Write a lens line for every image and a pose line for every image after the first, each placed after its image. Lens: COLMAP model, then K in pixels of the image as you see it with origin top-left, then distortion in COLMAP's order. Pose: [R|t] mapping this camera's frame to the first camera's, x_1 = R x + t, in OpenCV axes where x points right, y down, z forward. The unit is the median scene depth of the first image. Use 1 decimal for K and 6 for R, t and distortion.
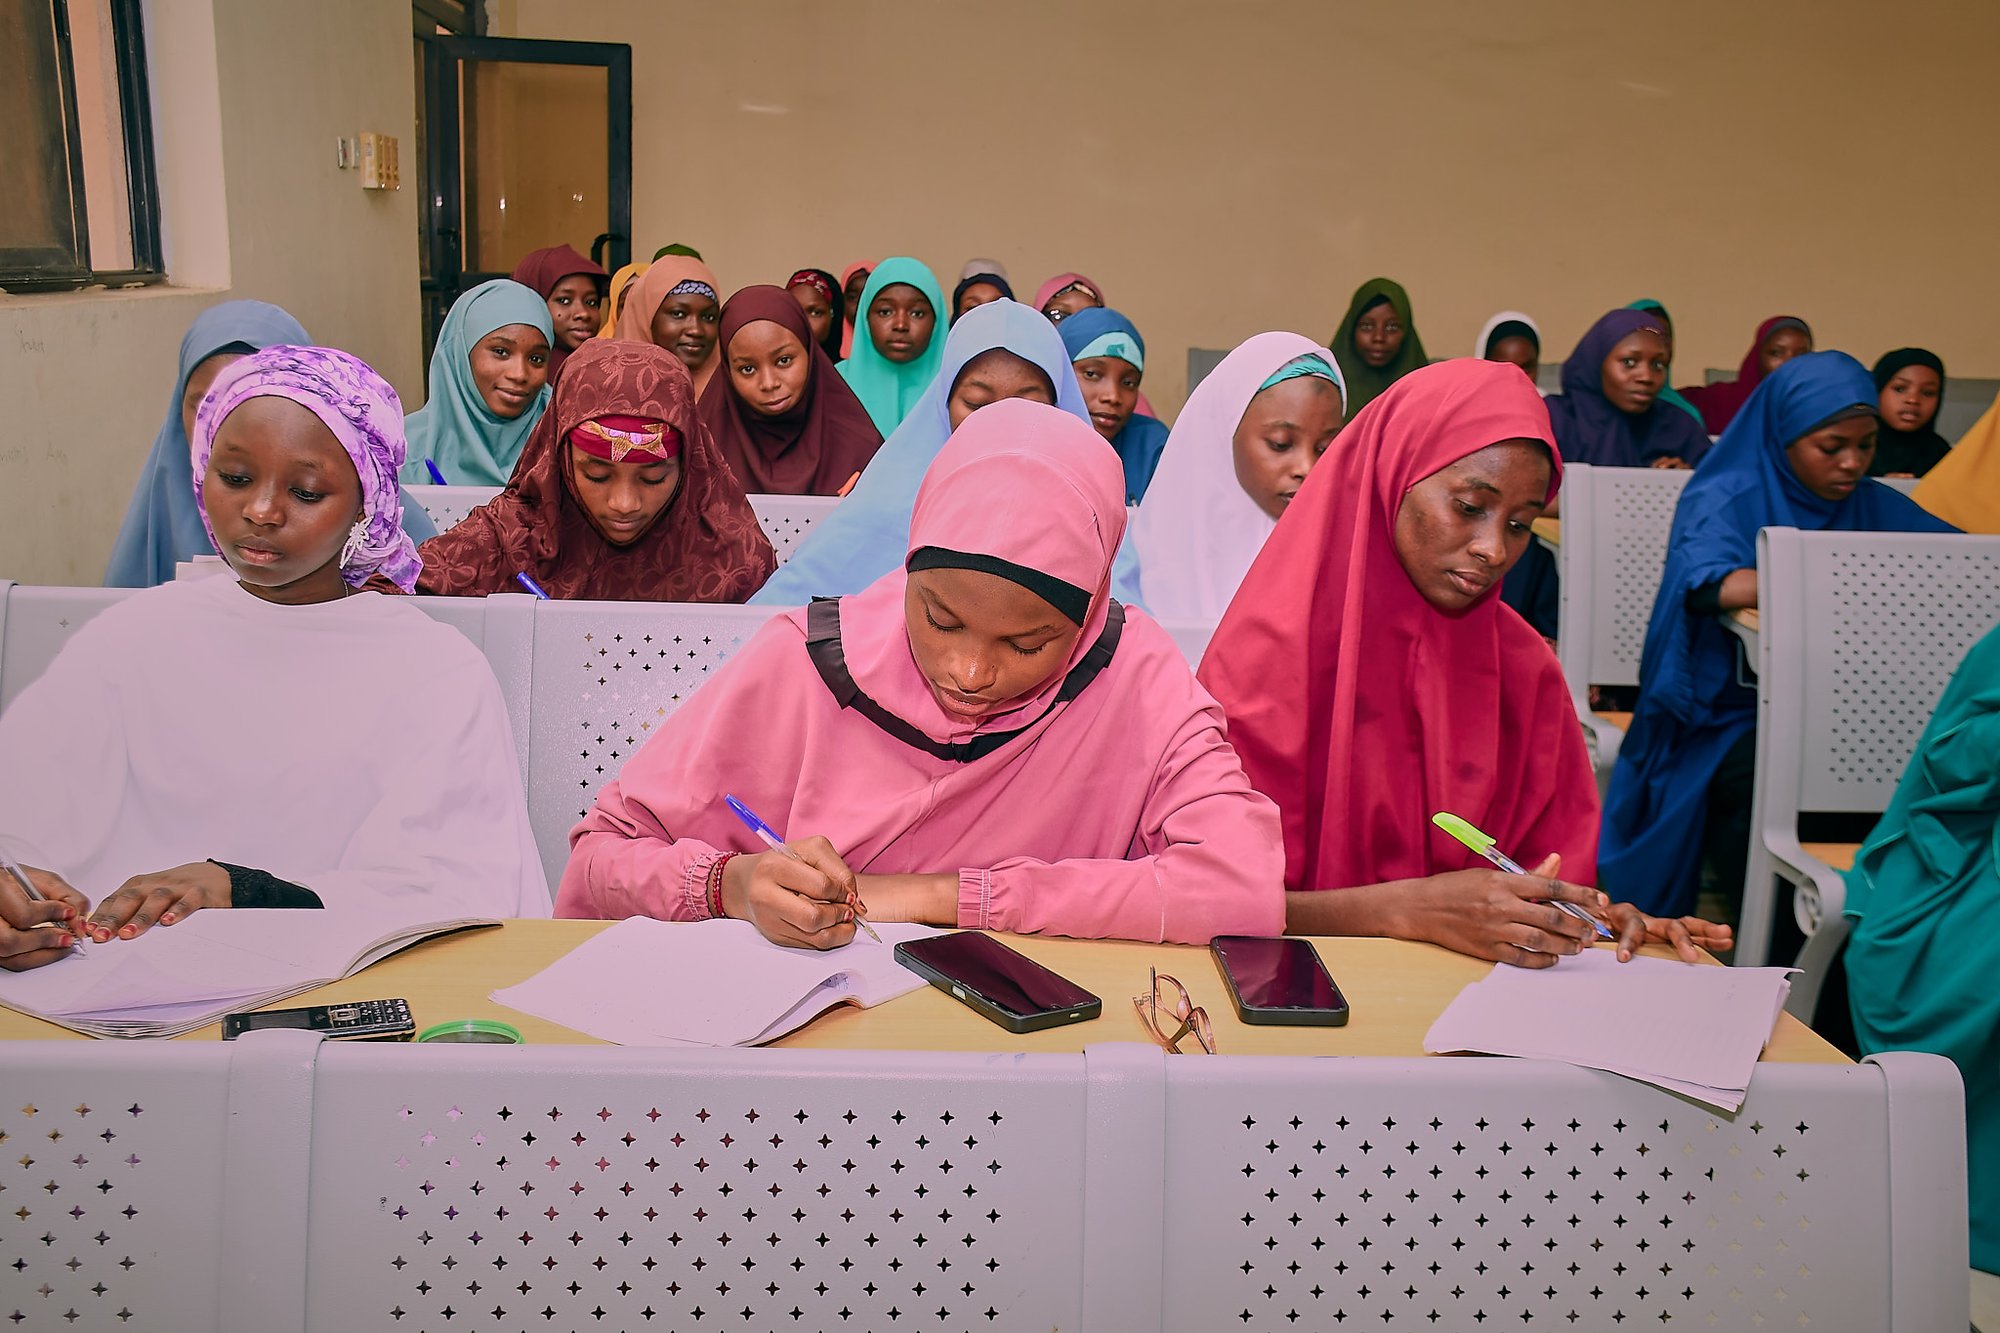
lens RADIAL K [[1763.5, 0, 865.7], [0, 1763.5, 666.7], [0, 0, 1]] dist [-0.042970, 0.004203]
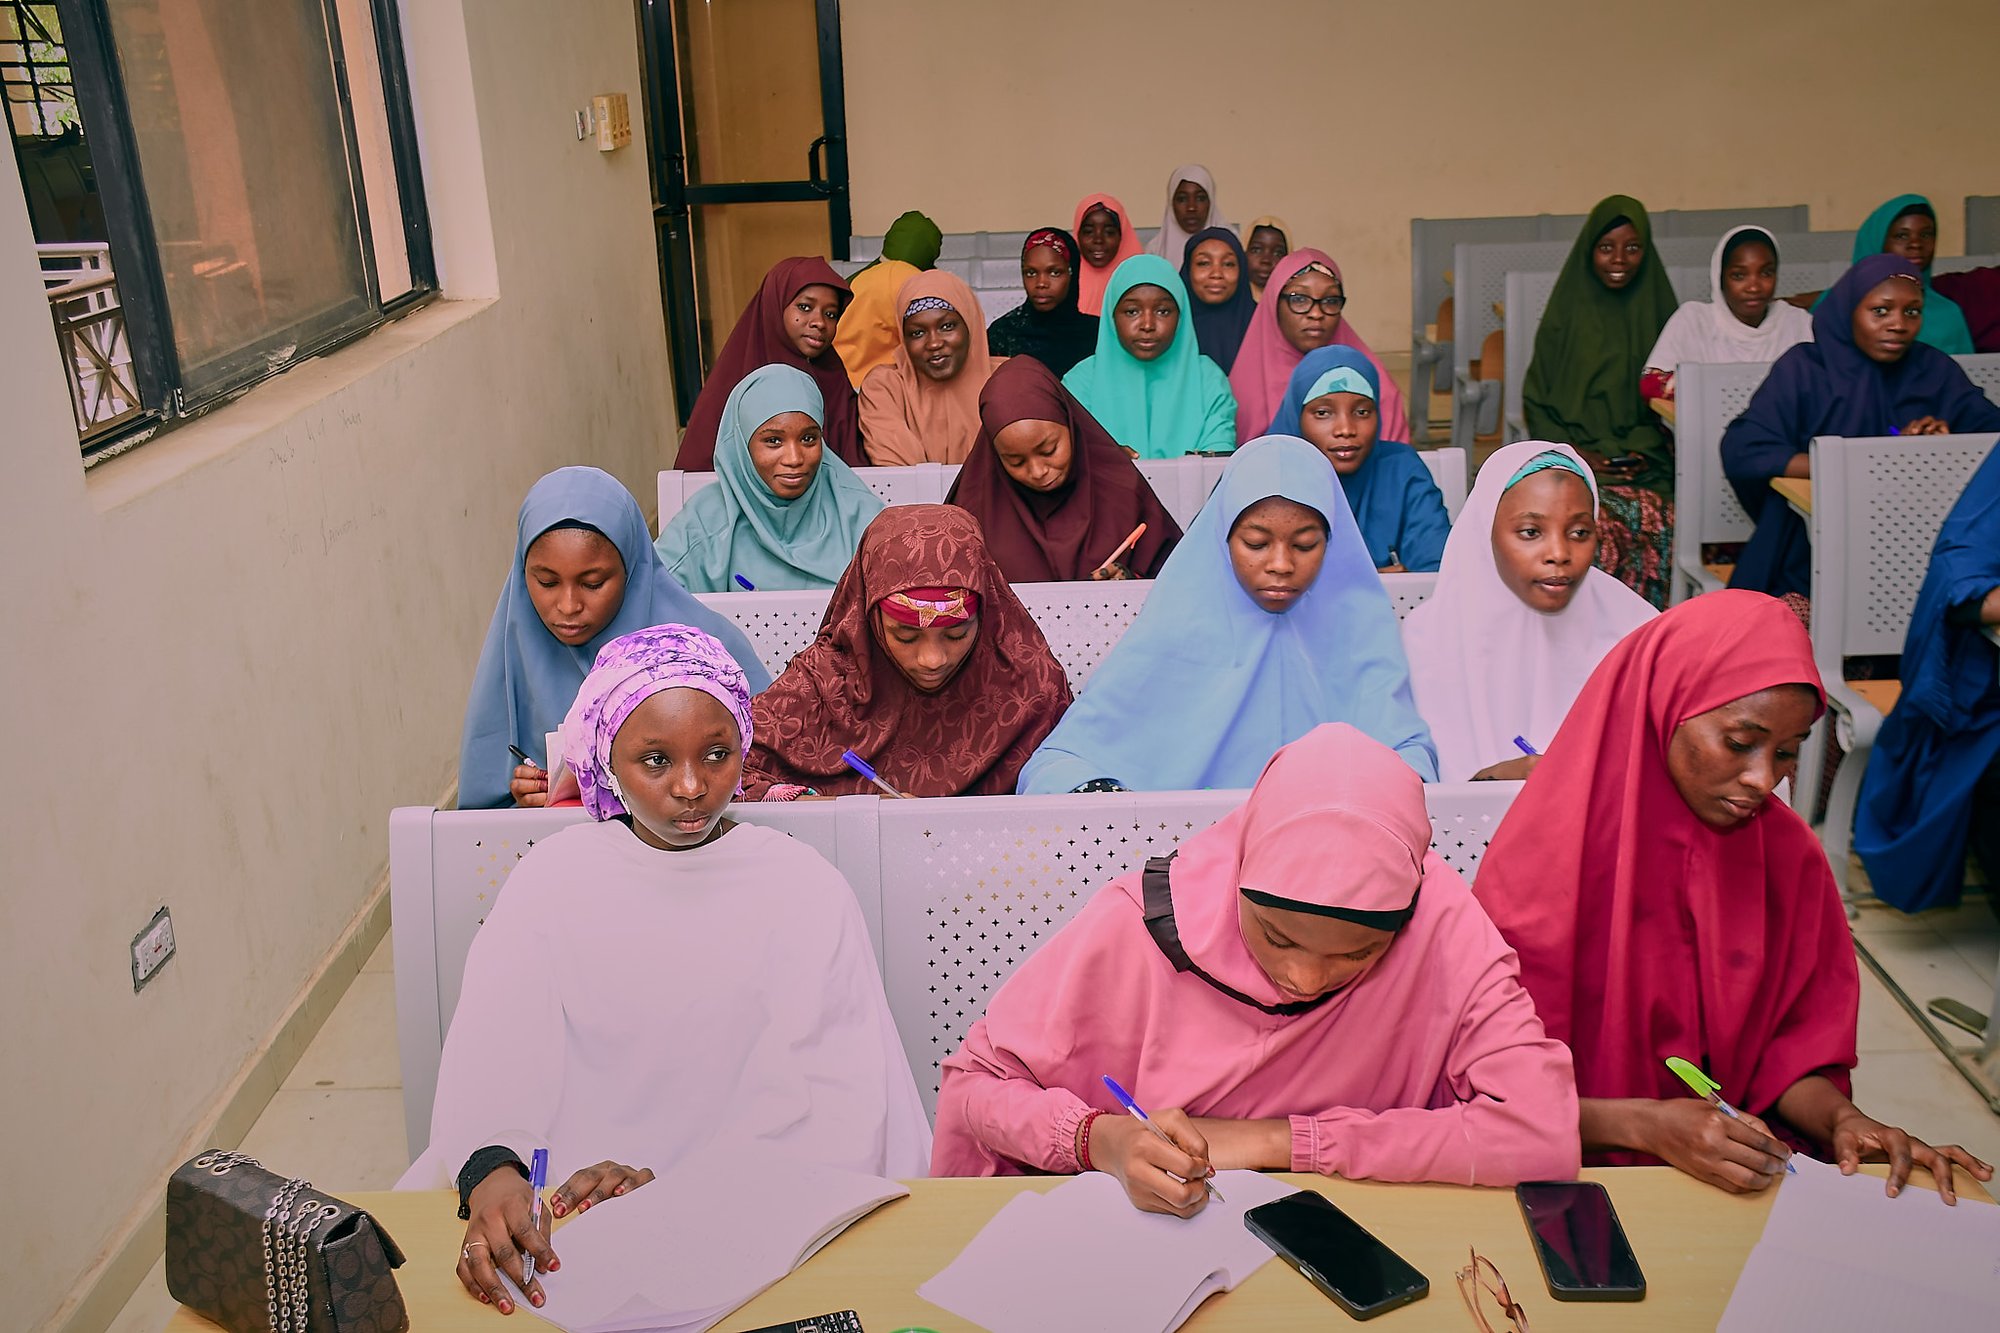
lens RADIAL K [[1763.5, 0, 865.7], [0, 1763.5, 666.7], [0, 0, 1]] dist [-0.042970, 0.004203]
pose [[0.991104, -0.057058, -0.120240, -0.060099], [0.072098, 0.989572, 0.124699, -0.301057], [0.111871, -0.132259, 0.984882, -0.120970]]
